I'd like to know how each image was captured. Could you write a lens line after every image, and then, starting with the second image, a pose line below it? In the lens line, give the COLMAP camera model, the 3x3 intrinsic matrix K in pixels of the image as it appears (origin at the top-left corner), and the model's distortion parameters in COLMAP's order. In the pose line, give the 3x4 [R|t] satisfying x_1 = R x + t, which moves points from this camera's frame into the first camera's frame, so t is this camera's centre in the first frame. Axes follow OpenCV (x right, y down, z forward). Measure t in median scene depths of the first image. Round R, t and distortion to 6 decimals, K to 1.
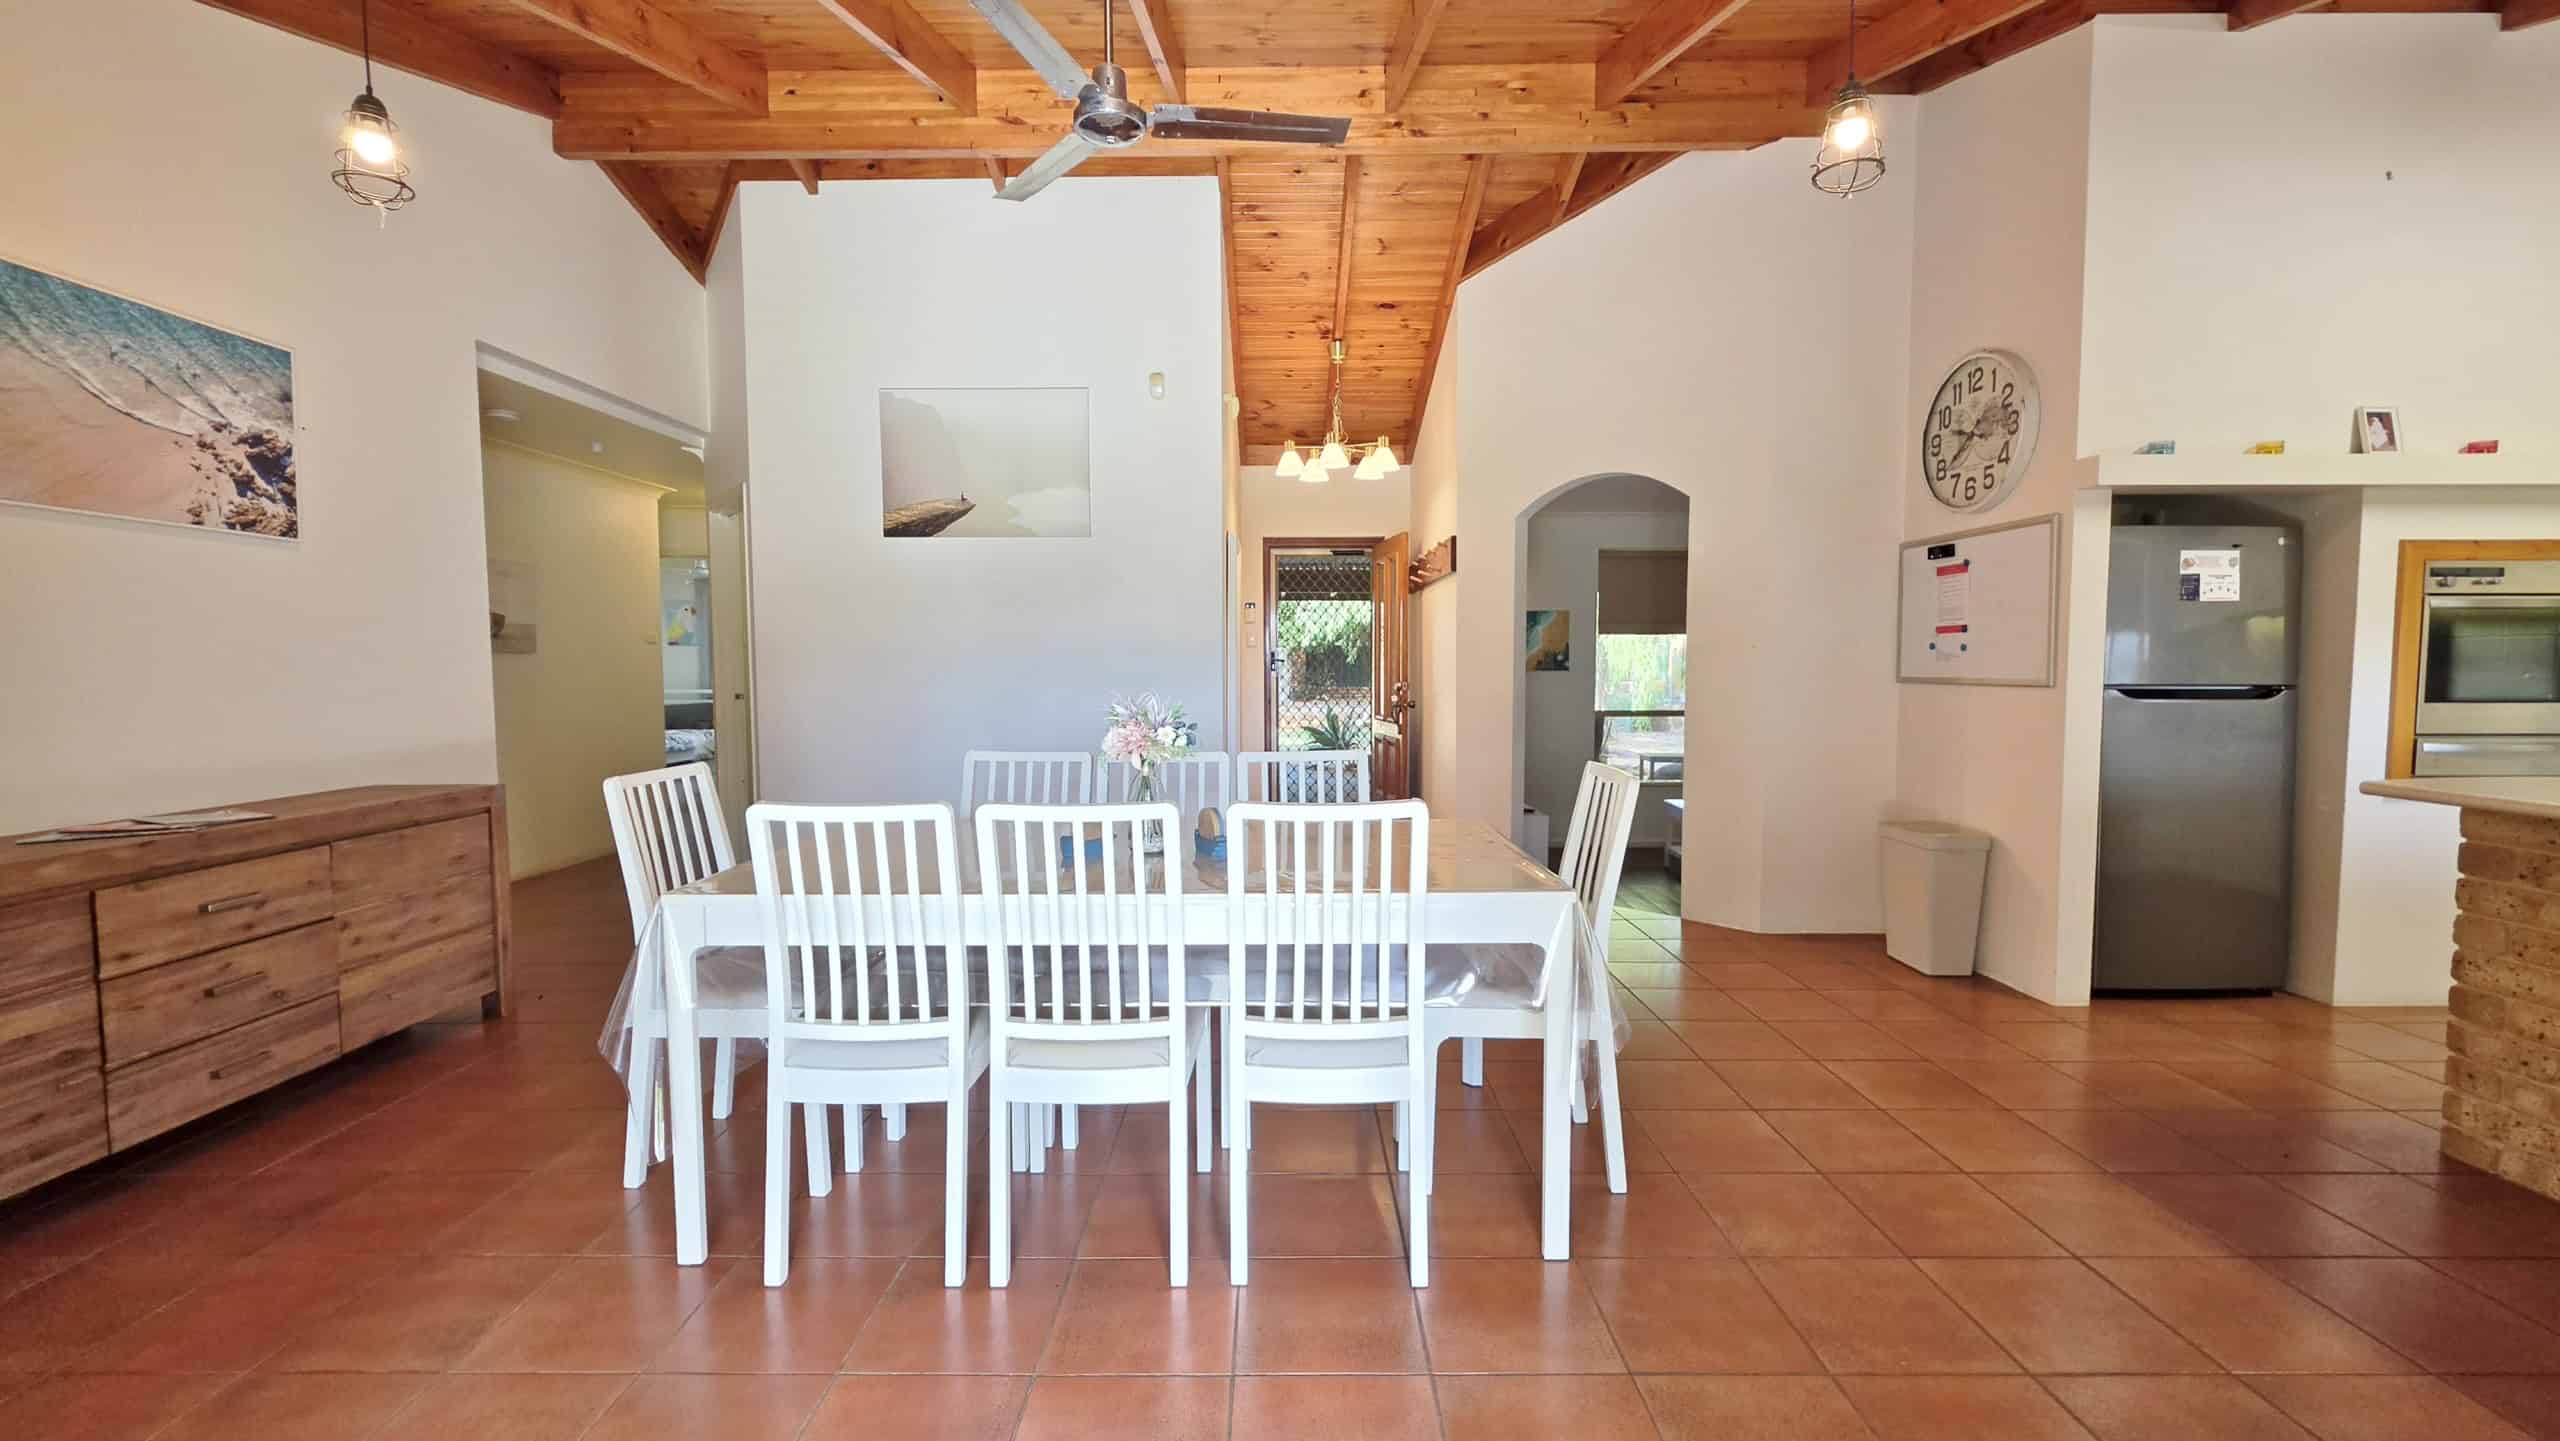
lens RADIAL K [[1028.2, 0, 1280.0], [0, 1028.2, 720.5], [0, 0, 1]] dist [-0.002097, 0.000462]
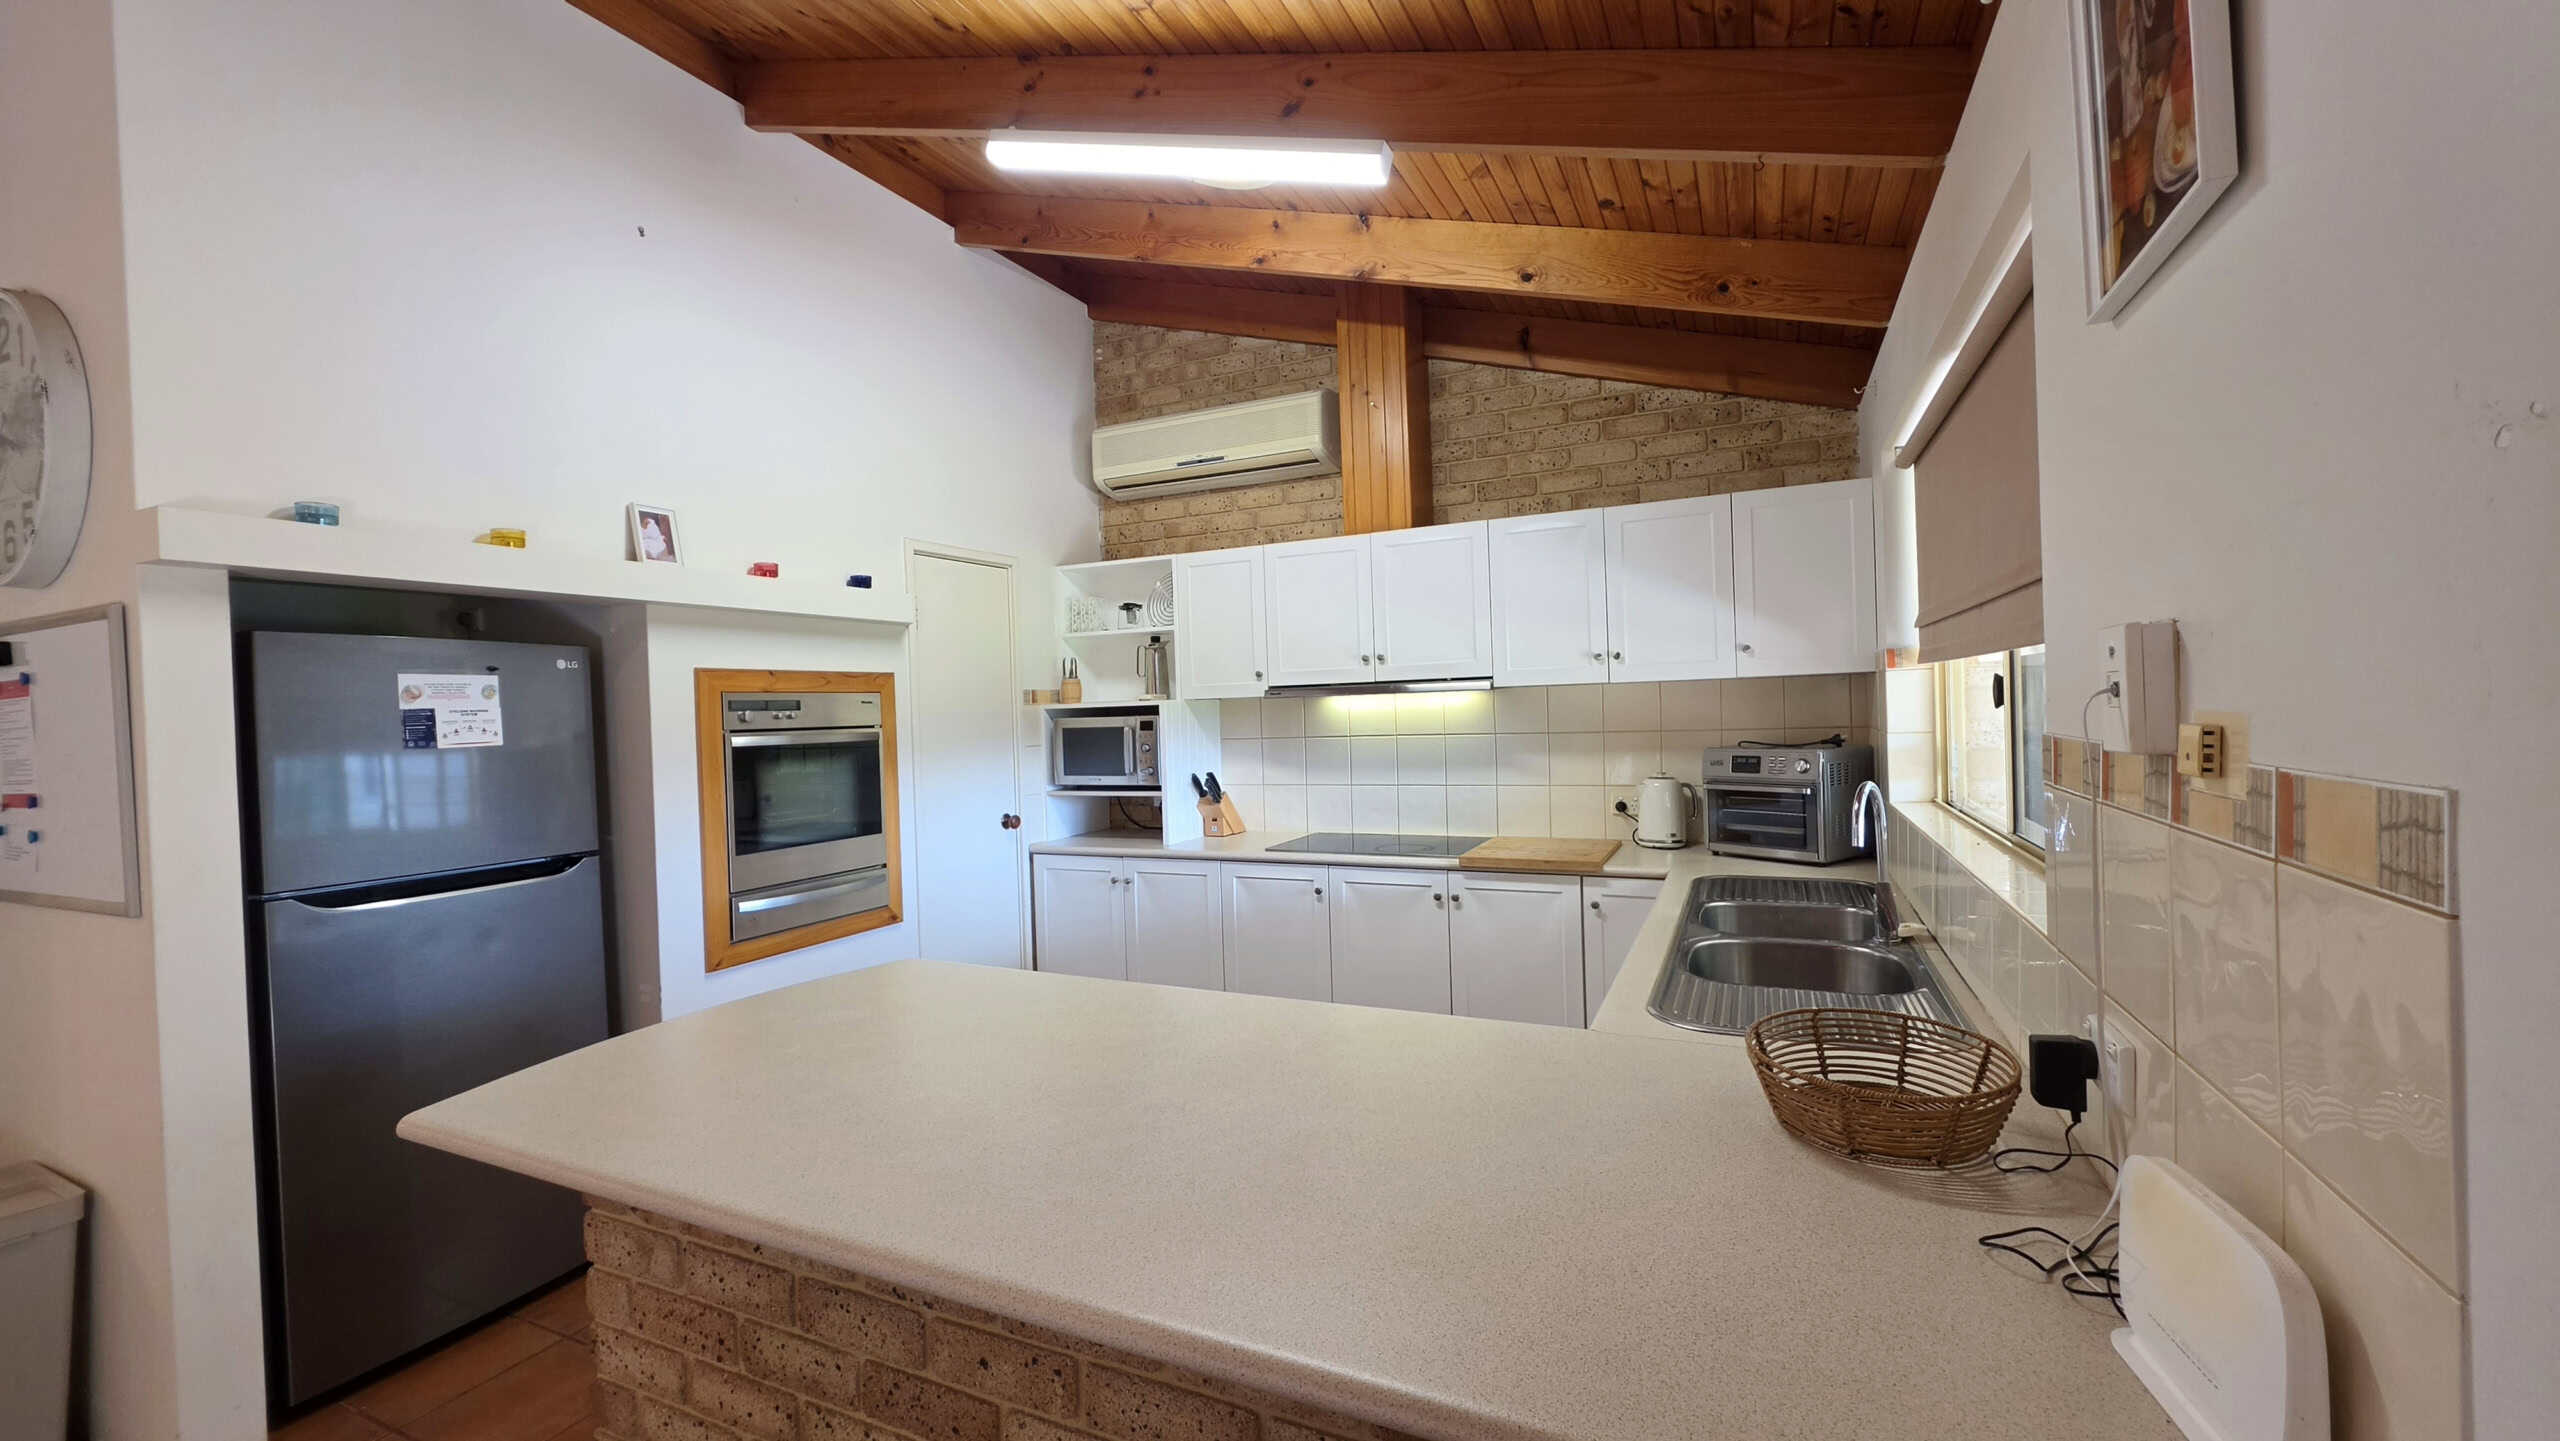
lens RADIAL K [[1028.2, 0, 1280.0], [0, 1028.2, 720.5], [0, 0, 1]] dist [-0.002097, 0.000462]
pose [[0.426001, -0.019676, 0.904509, 0.533617], [0.084616, 0.996248, -0.018181, -0.077287], [-0.900757, 0.084281, 0.426067, 0.210570]]
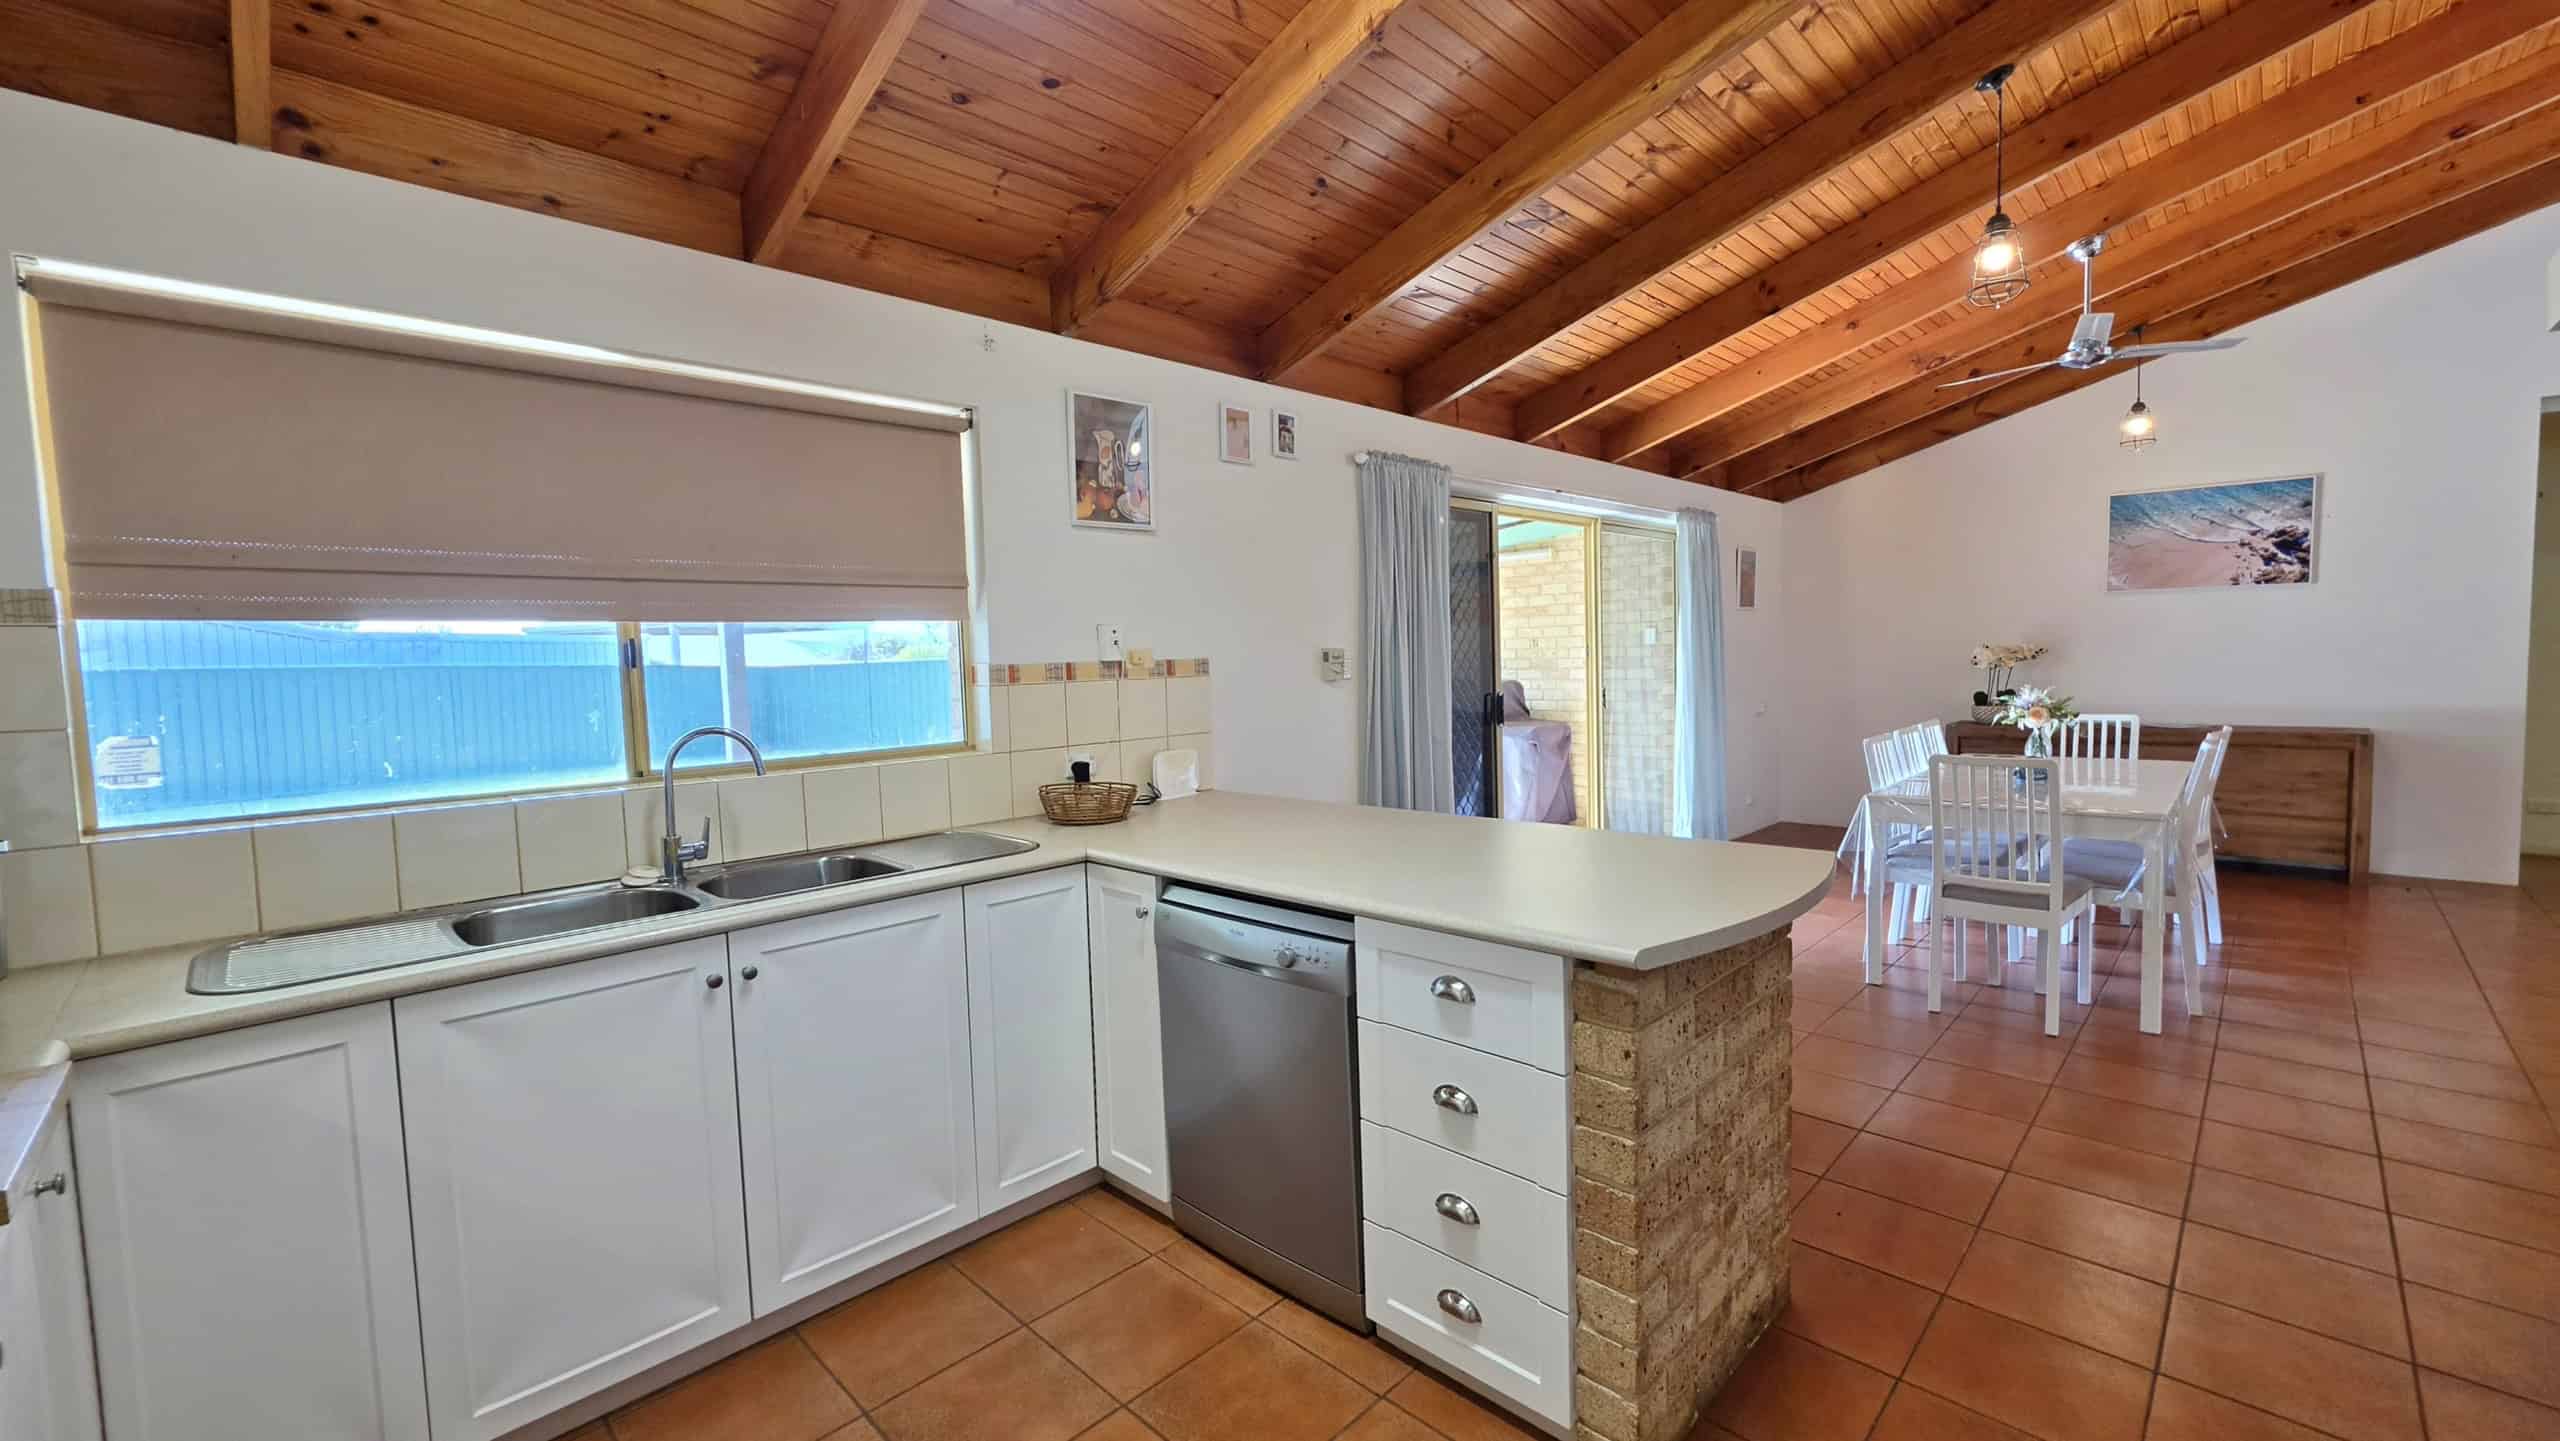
lens RADIAL K [[1028.2, 0, 1280.0], [0, 1028.2, 720.5], [0, 0, 1]] dist [-0.002097, 0.000462]
pose [[-0.697737, 0.070804, -0.712846, 1.463759], [-0.010608, 0.993973, 0.109111, -0.107202], [0.716276, 0.083693, -0.692781, 0.914133]]
